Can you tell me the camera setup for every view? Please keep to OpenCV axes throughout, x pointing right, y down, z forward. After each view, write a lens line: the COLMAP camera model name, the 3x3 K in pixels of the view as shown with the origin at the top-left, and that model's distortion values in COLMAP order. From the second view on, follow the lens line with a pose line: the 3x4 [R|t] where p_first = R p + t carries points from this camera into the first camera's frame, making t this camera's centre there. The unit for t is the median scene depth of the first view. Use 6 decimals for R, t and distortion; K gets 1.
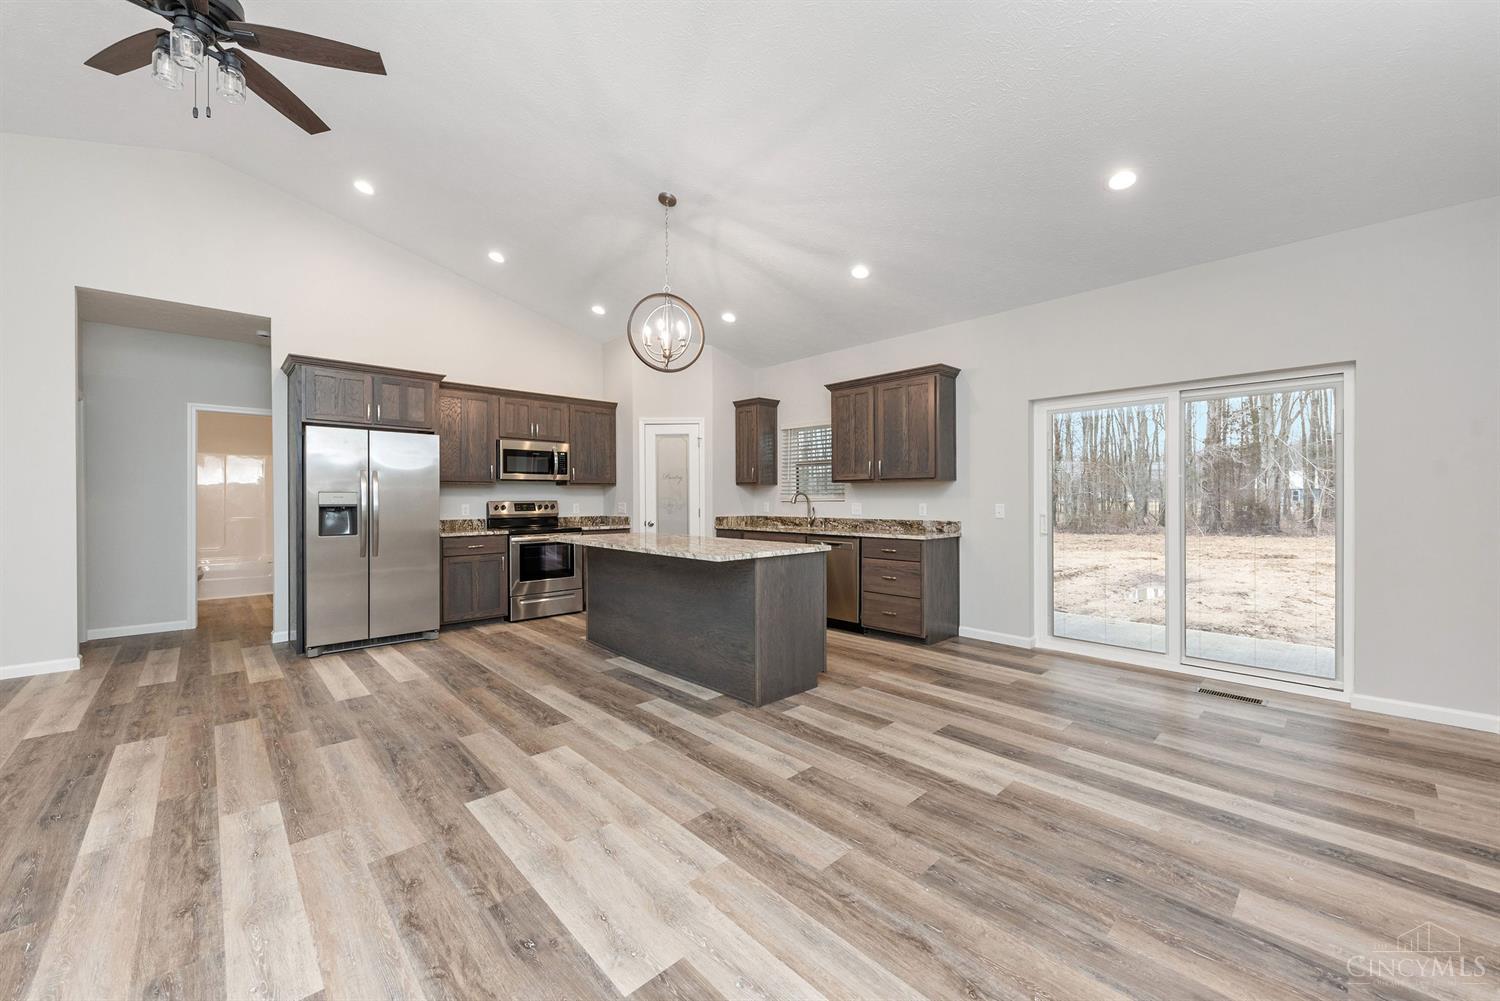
lens RADIAL K [[571.3, 0, 746.0], [0, 571.3, 501.4], [0, 0, 1]] dist [0.014172, -0.007409]
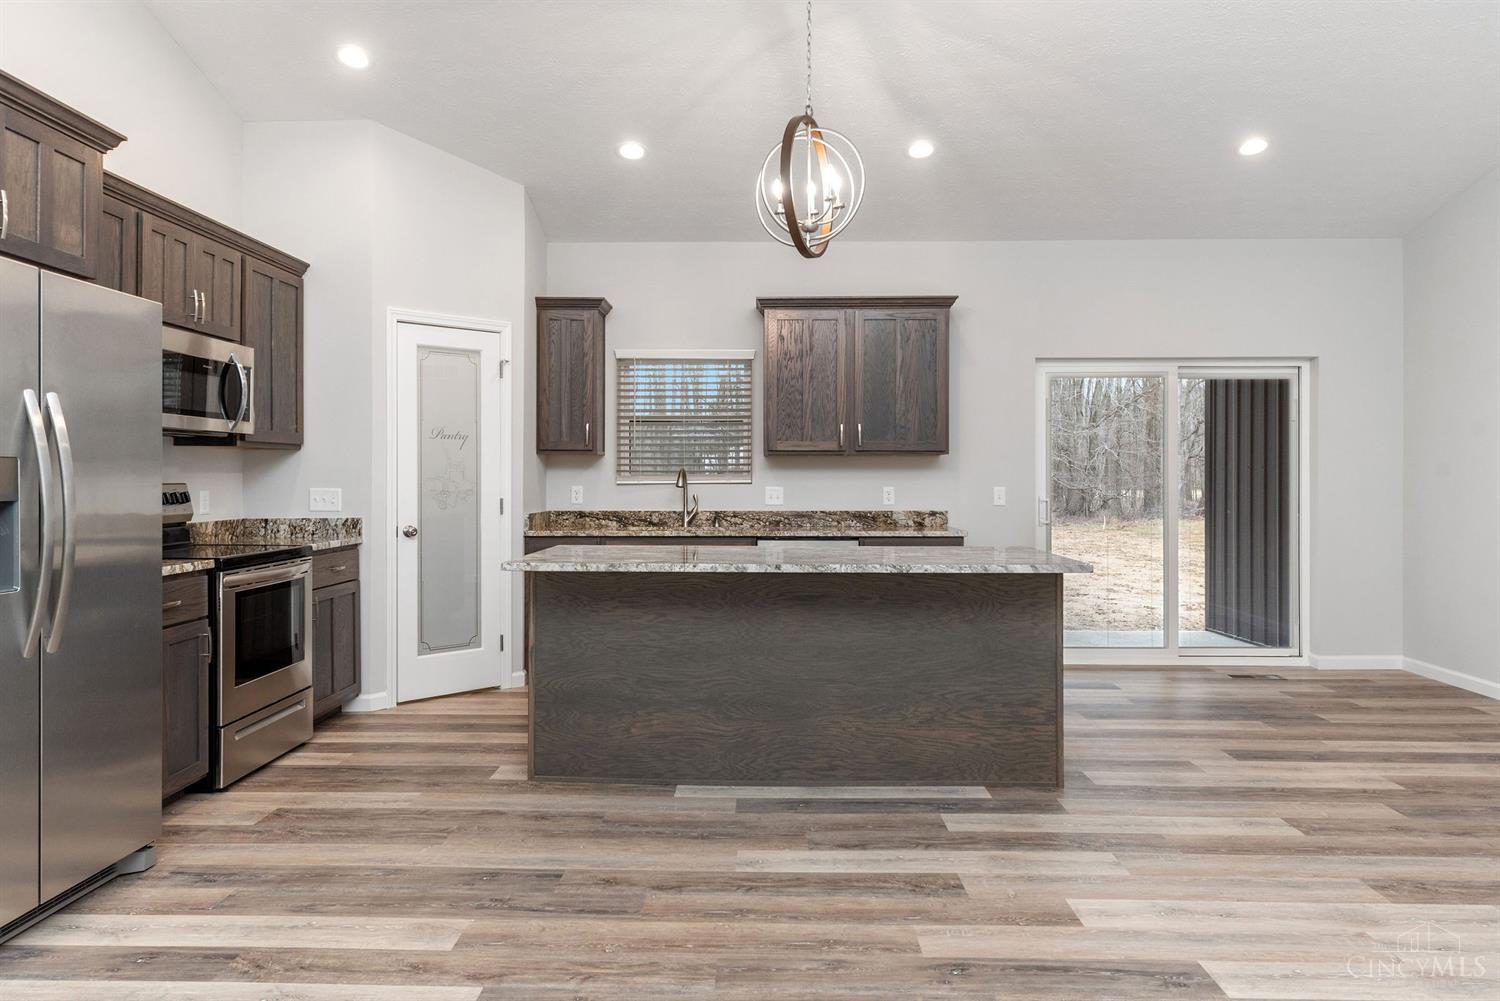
lens RADIAL K [[988.0, 0, 740.2], [0, 988.0, 473.0], [0, 0, 1]] dist [0.019031, -0.021517]
pose [[0.703045, 0.007022, 0.711111, -0.836145], [0.001894, 0.999929, -0.011747, 0.000495], [-0.711143, 0.009605, 0.702982, 0.340246]]
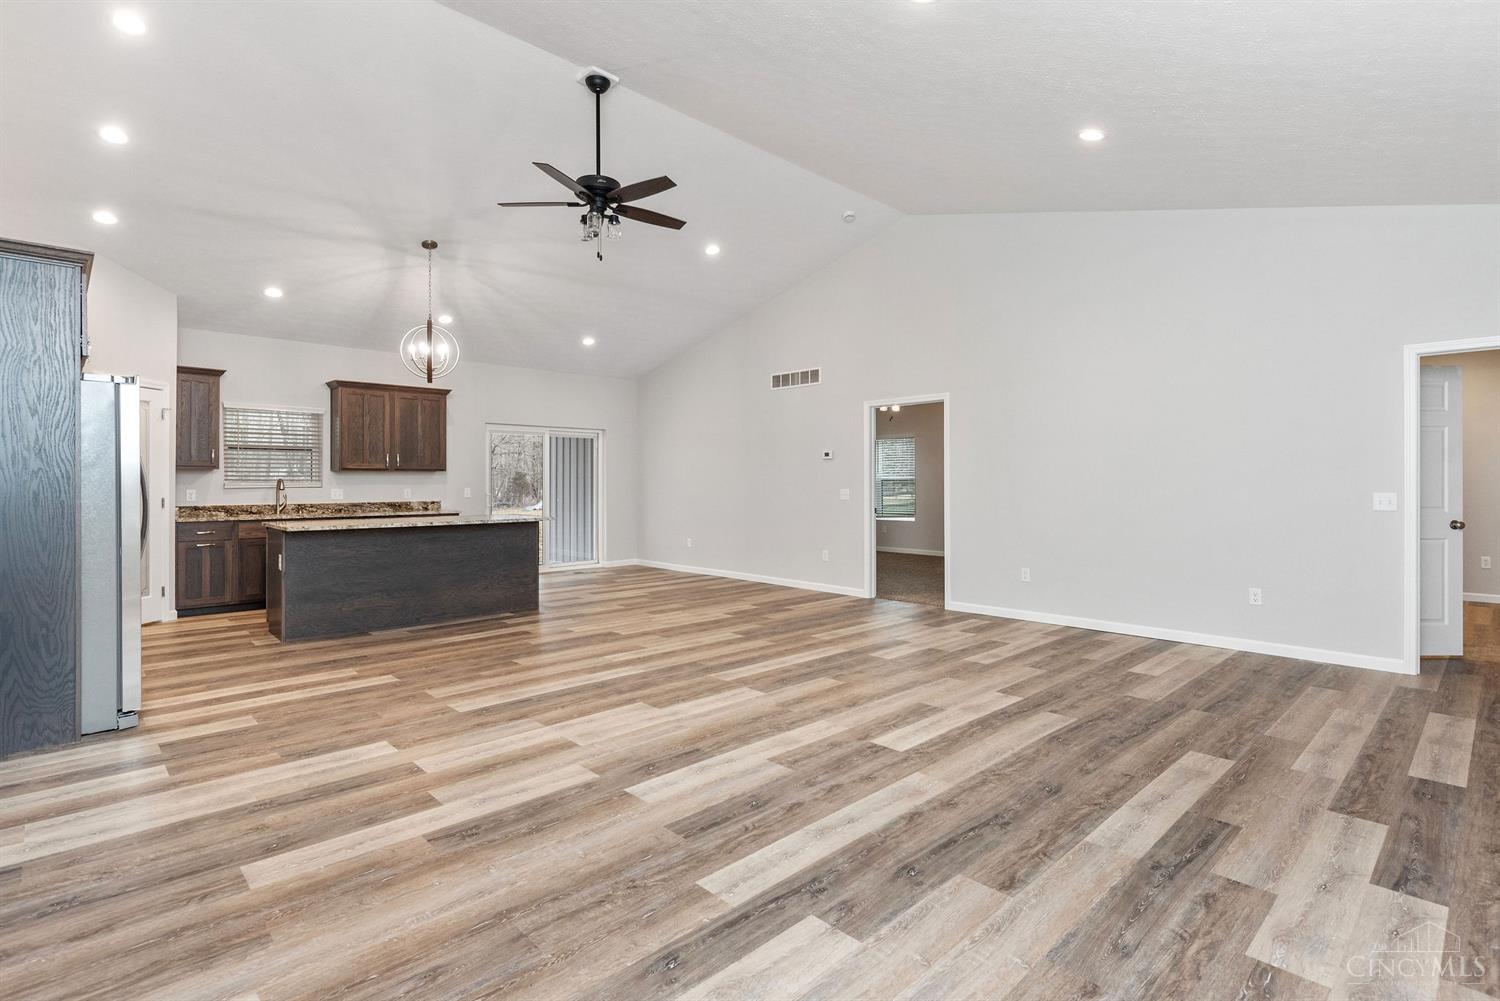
lens RADIAL K [[728.7, 0, 751.4], [0, 728.7, 481.8], [0, 0, 1]] dist [0.008425, -0.001645]
pose [[-0.012462, 0.003630, 0.999916, -1.635204], [0.008146, 0.999961, -0.003529, 0.000801], [-0.999889, 0.008102, -0.012491, 0.308204]]
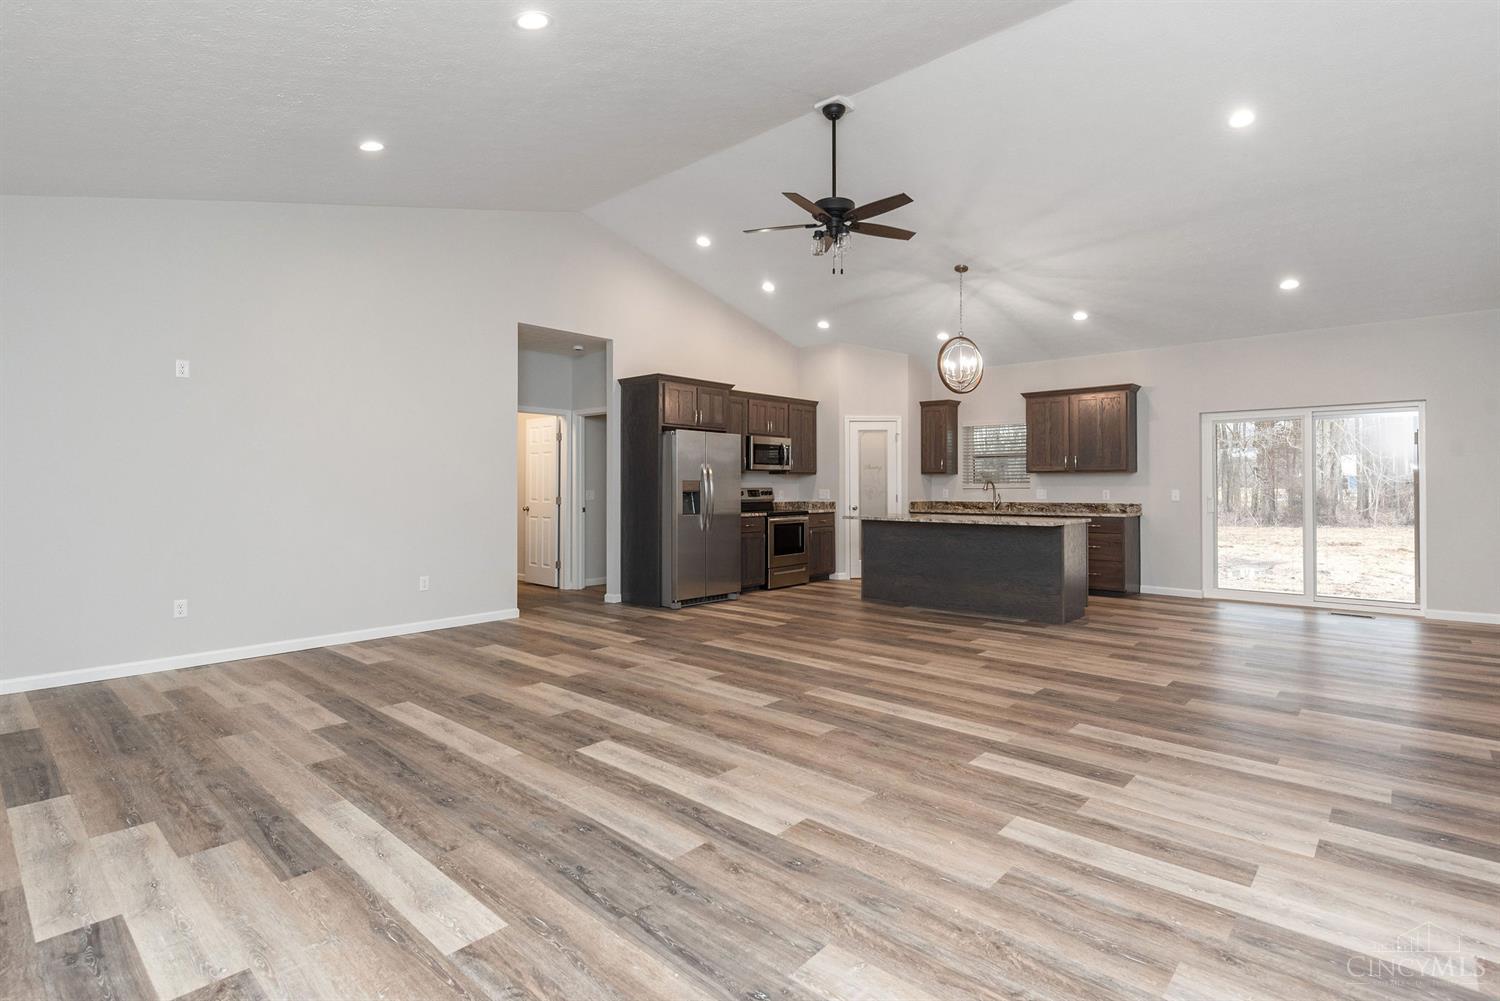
lens RADIAL K [[728.7, 0, 751.4], [0, 728.7, 481.8], [0, 0, 1]] dist [0.008425, -0.001645]
pose [[0.996488, 0.001061, 0.083726, -0.742471], [-0.000142, 0.999940, -0.010975, 0.004195], [-0.083733, 0.010925, 0.996428, -0.659714]]
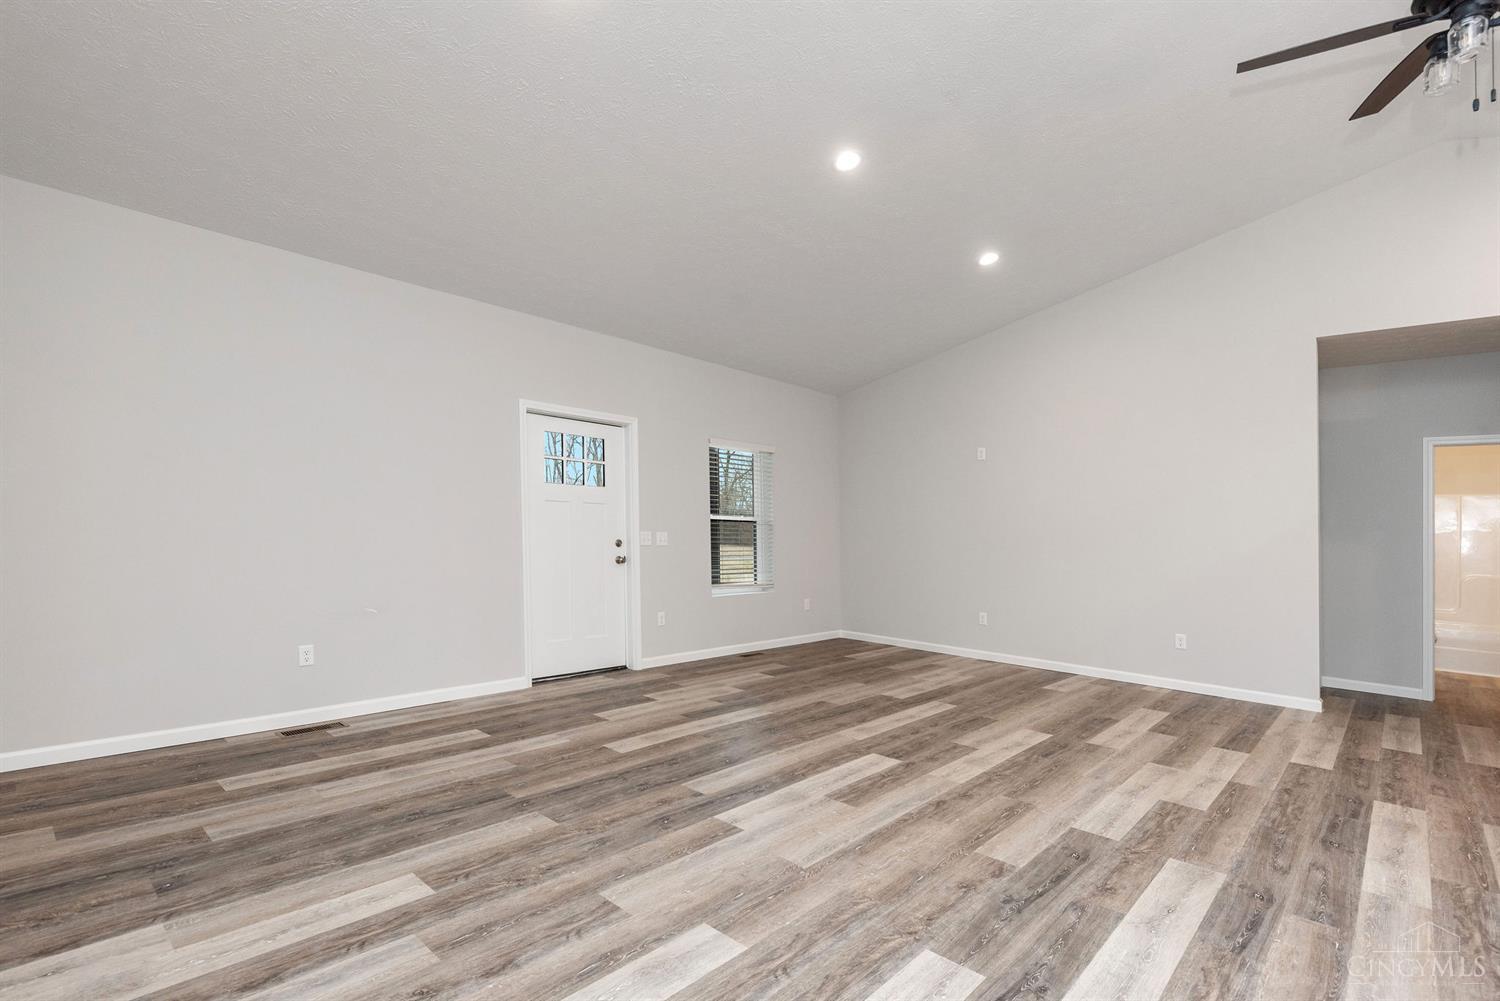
lens RADIAL K [[712.9, 0, 739.5], [0, 712.9, 499.2], [0, 0, 1]] dist [0.018639, -0.012877]
pose [[0.065887, -0.034952, -0.997215, 0.022458], [-0.038046, 0.998572, -0.037513, 0.008348], [0.997102, 0.040411, 0.064463, -0.093800]]
